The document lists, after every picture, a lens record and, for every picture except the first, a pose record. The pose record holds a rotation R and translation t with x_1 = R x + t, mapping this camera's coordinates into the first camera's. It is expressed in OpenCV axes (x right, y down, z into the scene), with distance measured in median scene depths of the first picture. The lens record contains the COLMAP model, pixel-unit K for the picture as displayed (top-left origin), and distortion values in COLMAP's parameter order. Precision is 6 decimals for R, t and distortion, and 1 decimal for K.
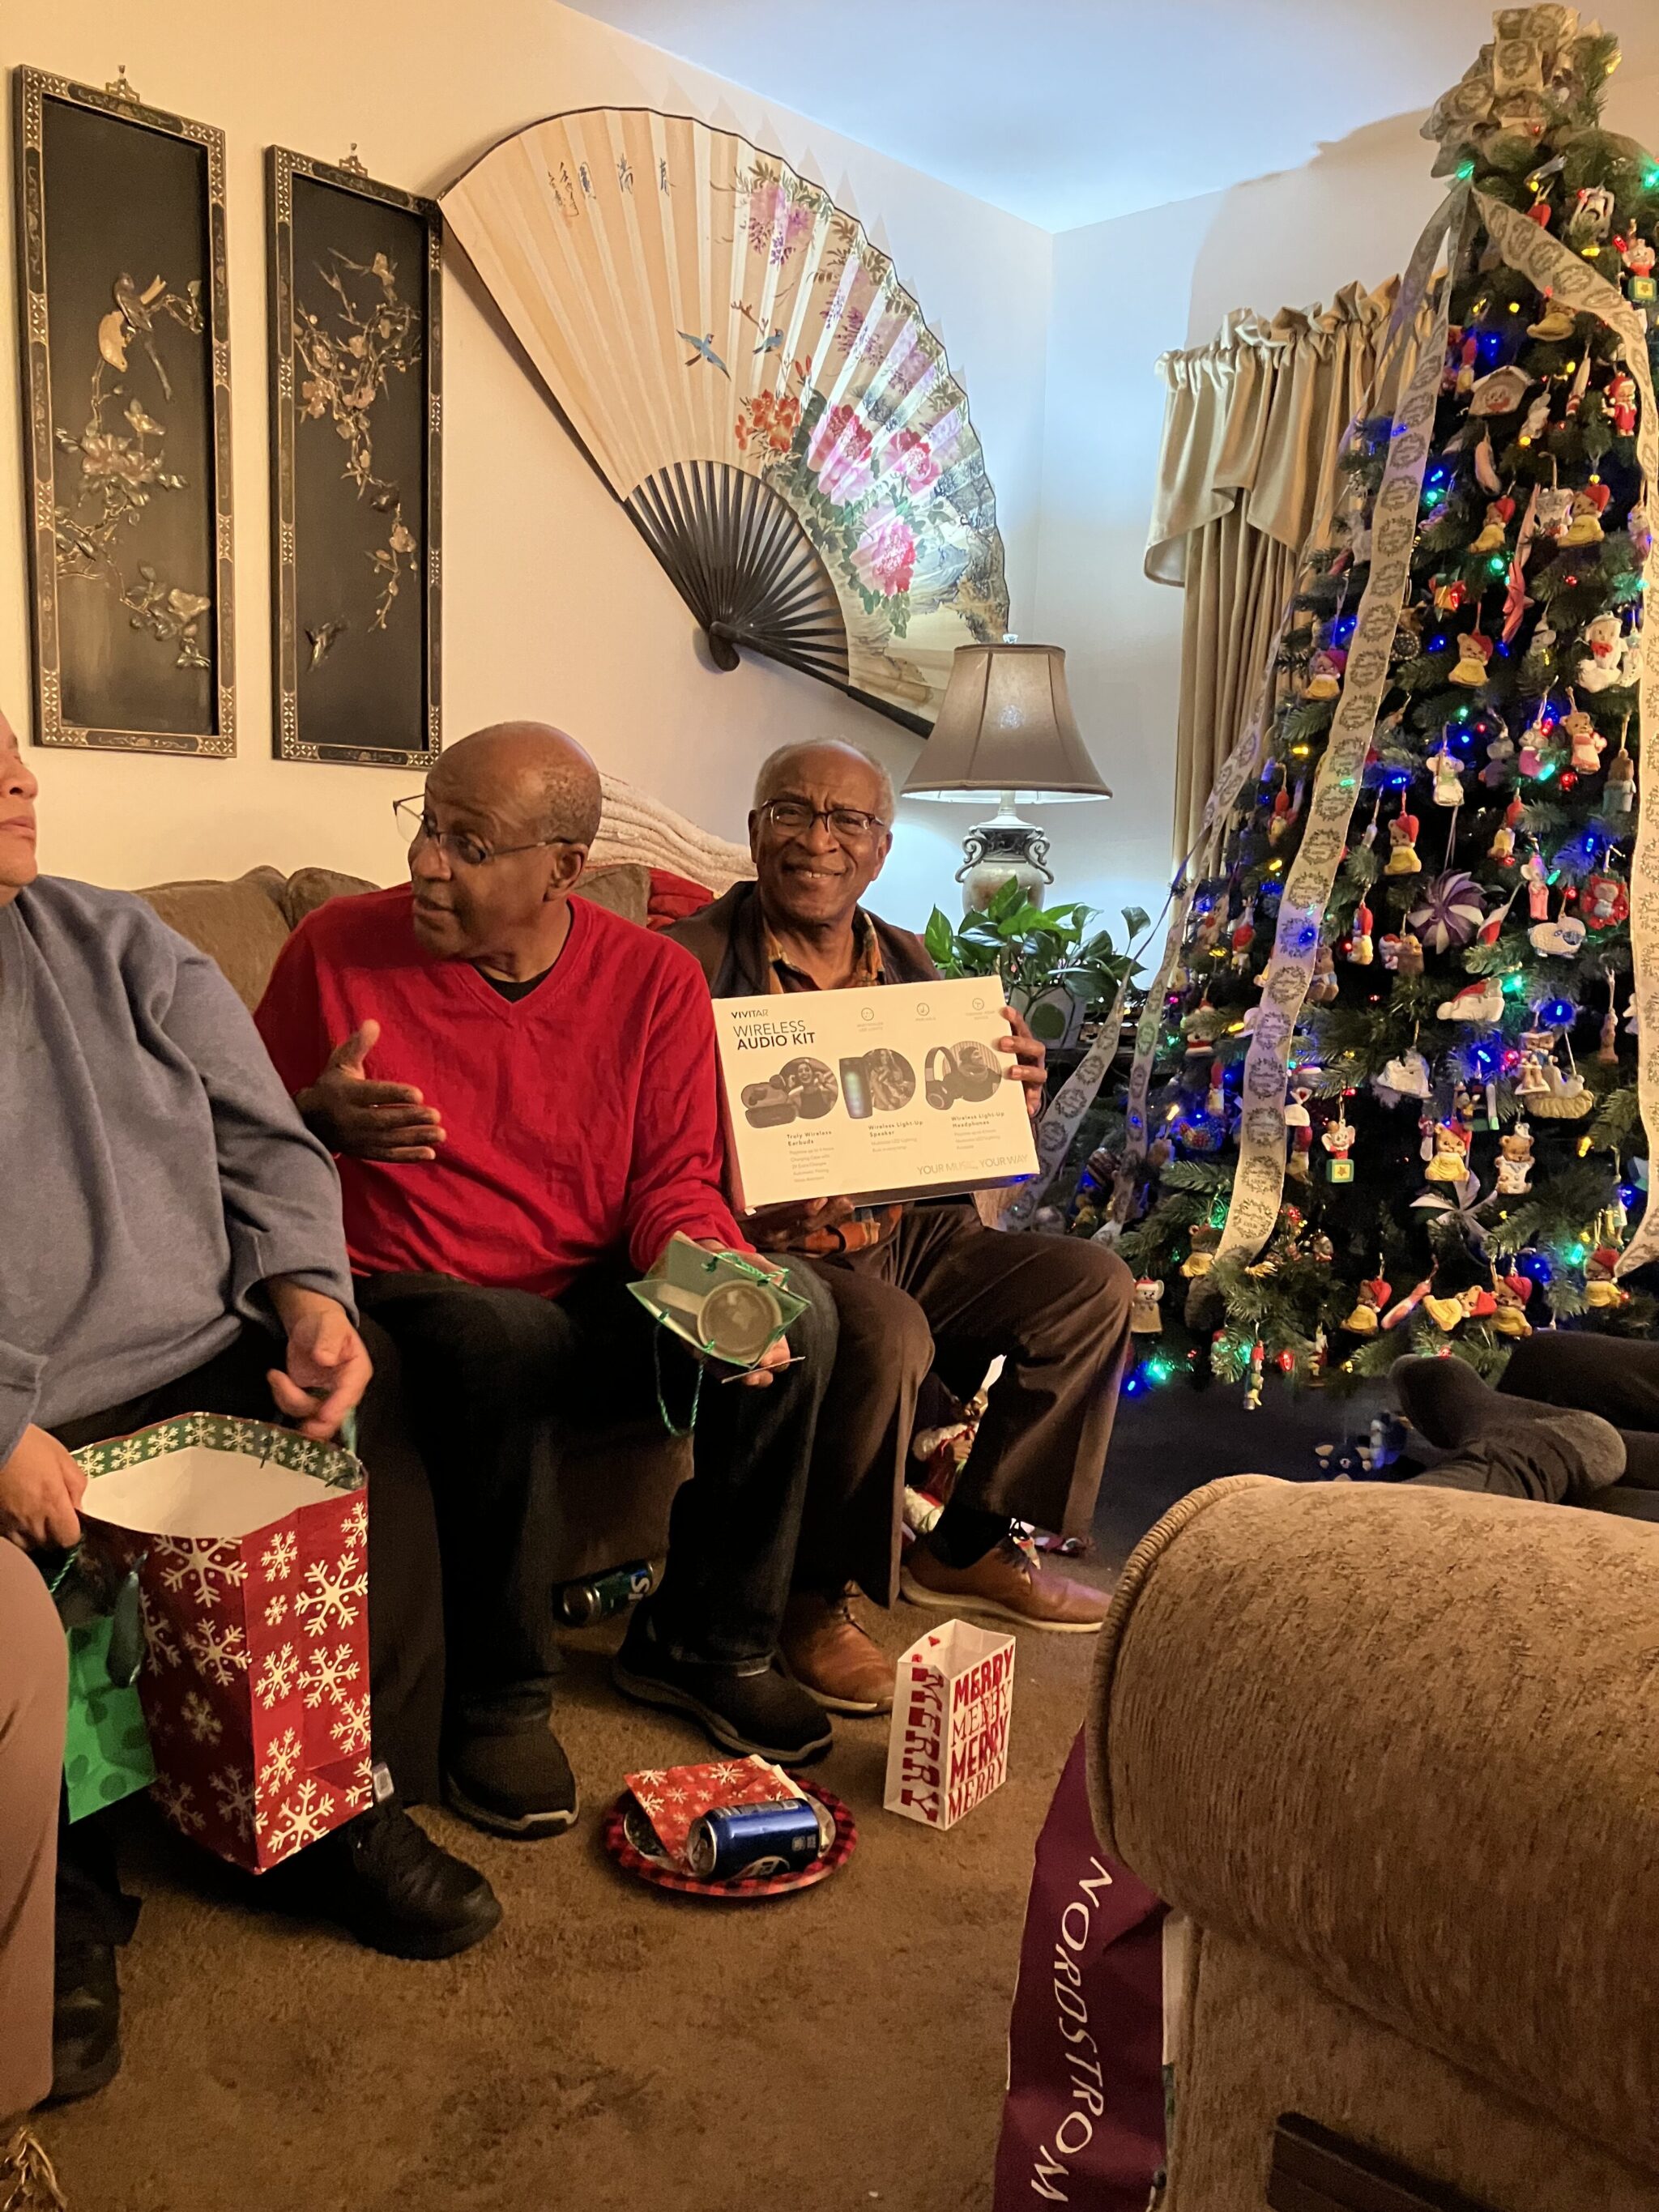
lens RADIAL K [[1810.5, 0, 810.2], [0, 1810.5, 1145.4], [0, 0, 1]] dist [-0.021498, 0.052297]
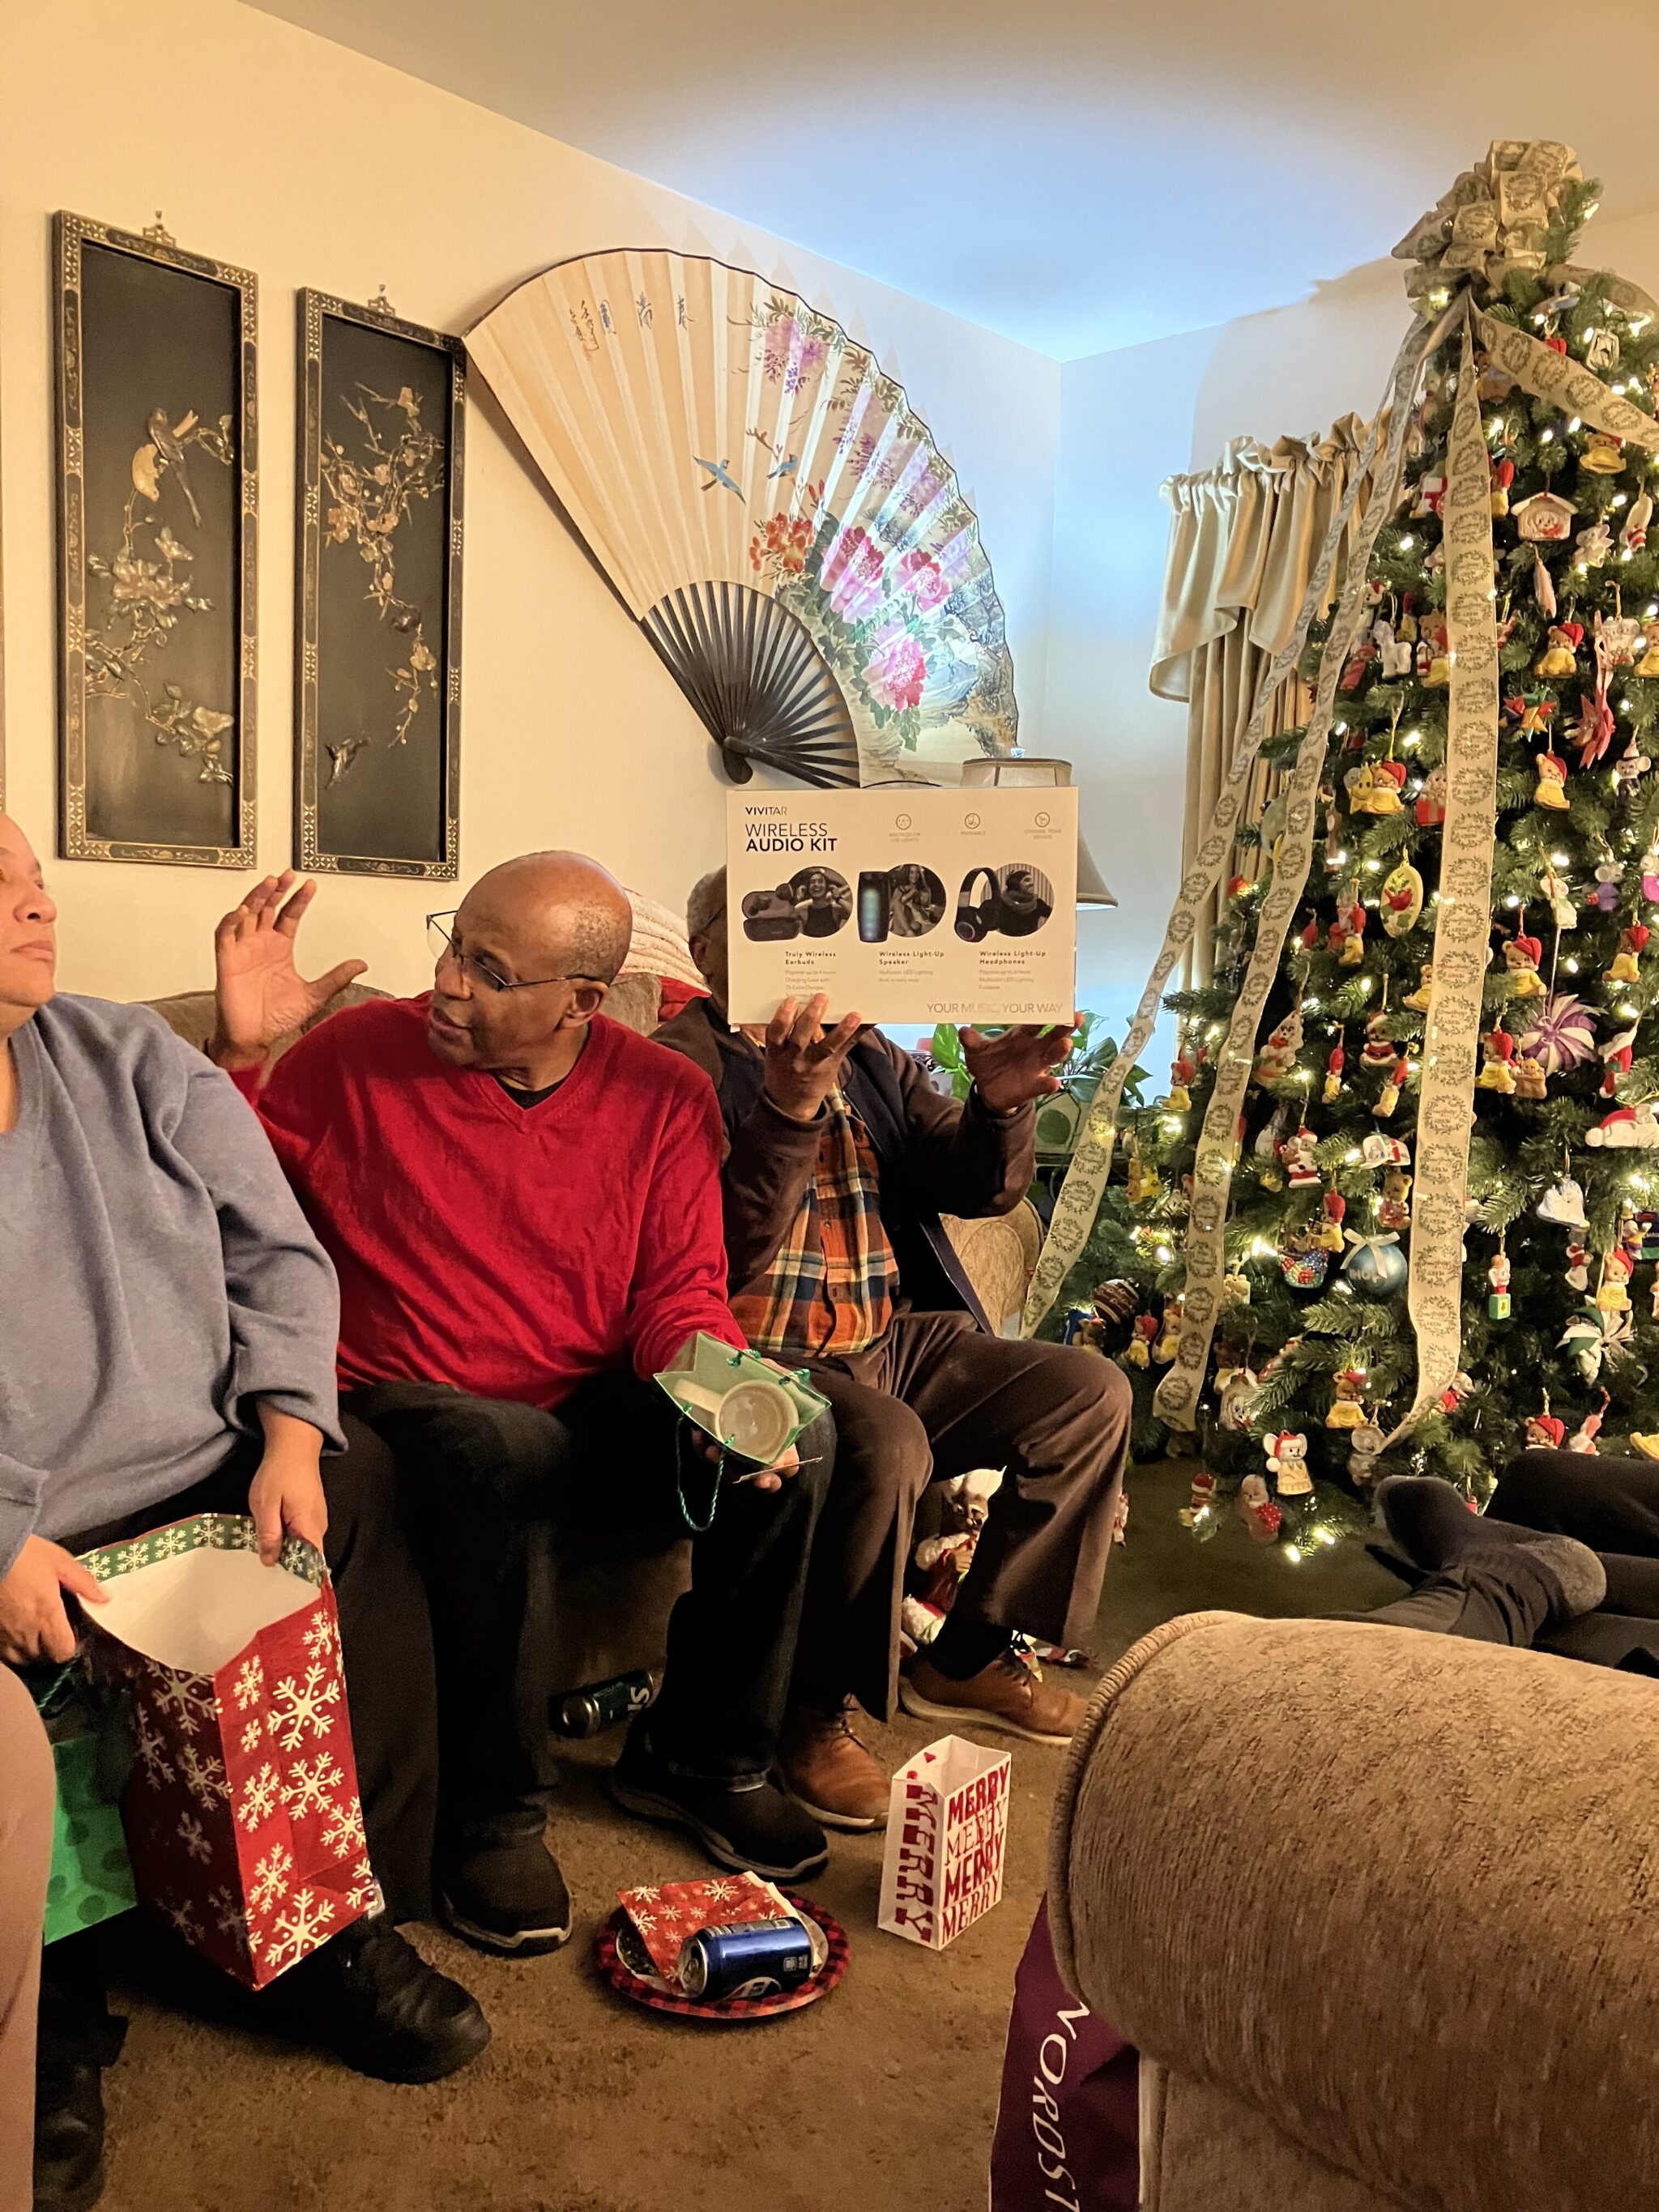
lens RADIAL K [[1804.8, 0, 820.8], [0, 1804.8, 1148.6], [0, 0, 1]] dist [-0.002304, 0.000286]
pose [[0.999970, 0.004741, -0.006077, 0.008266], [-0.005031, 0.998797, -0.048784, -0.008476], [0.005838, 0.048813, 0.998791, -0.009468]]
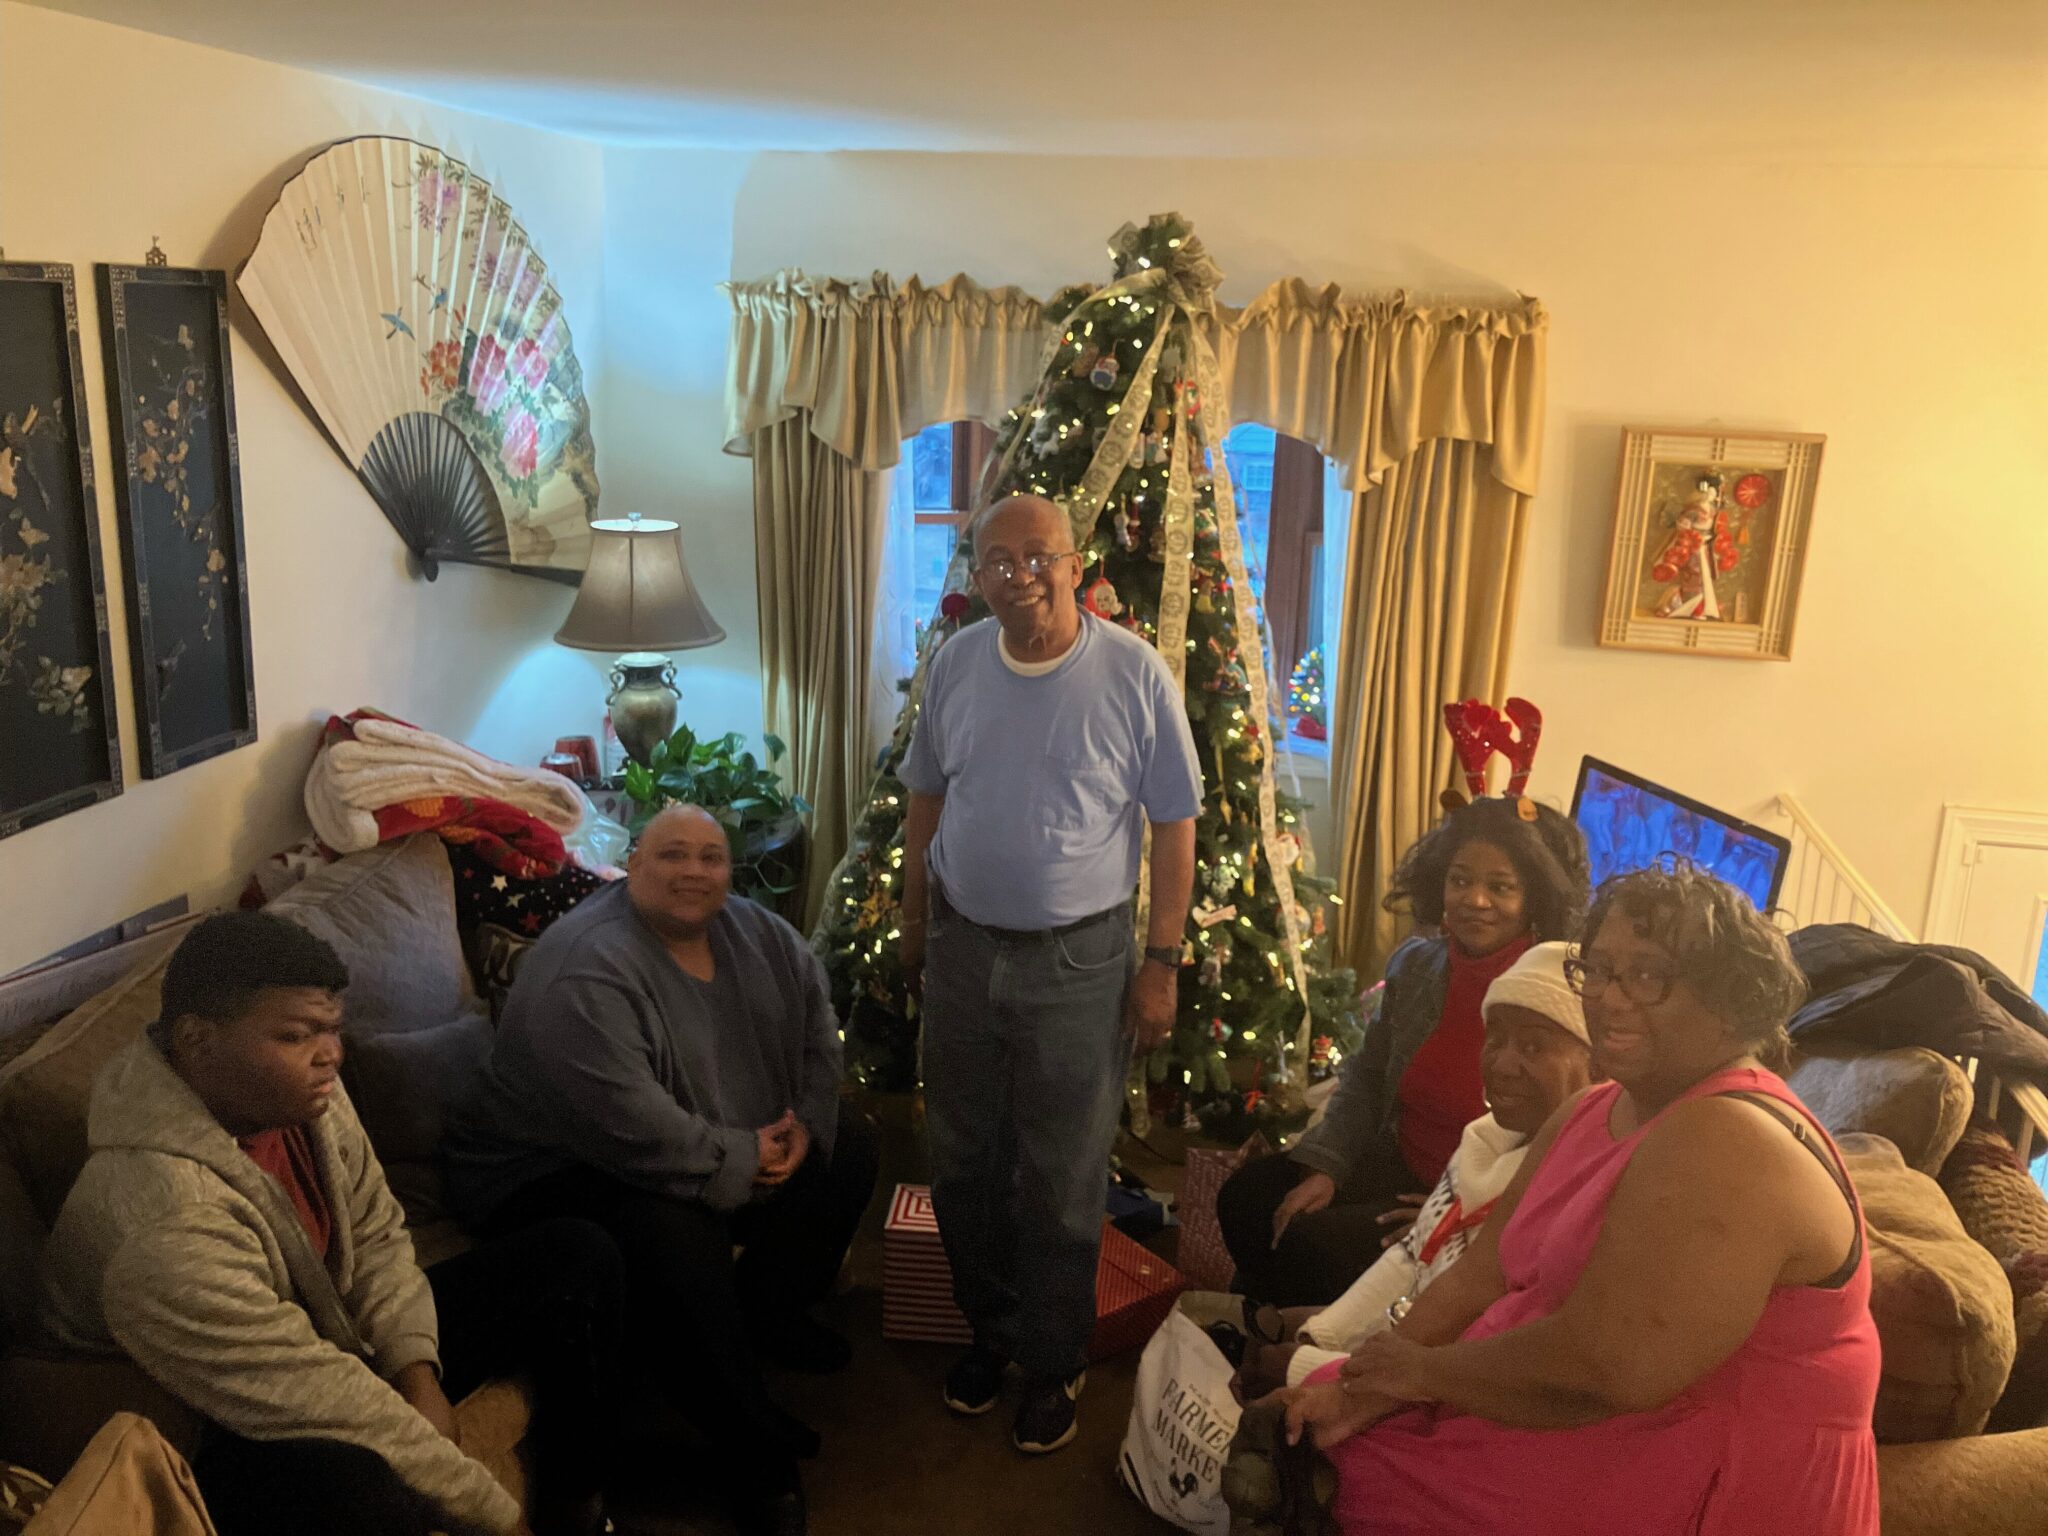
lens RADIAL K [[1677.3, 0, 1024.0], [0, 1677.3, 768.0], [0, 0, 1]] dist [0.037489, -0.031258]
pose [[0.846872, -0.136833, 0.513892, -0.373397], [0.072306, 0.986984, 0.143644, -0.334295], [-0.526859, -0.084490, 0.845743, -0.193671]]
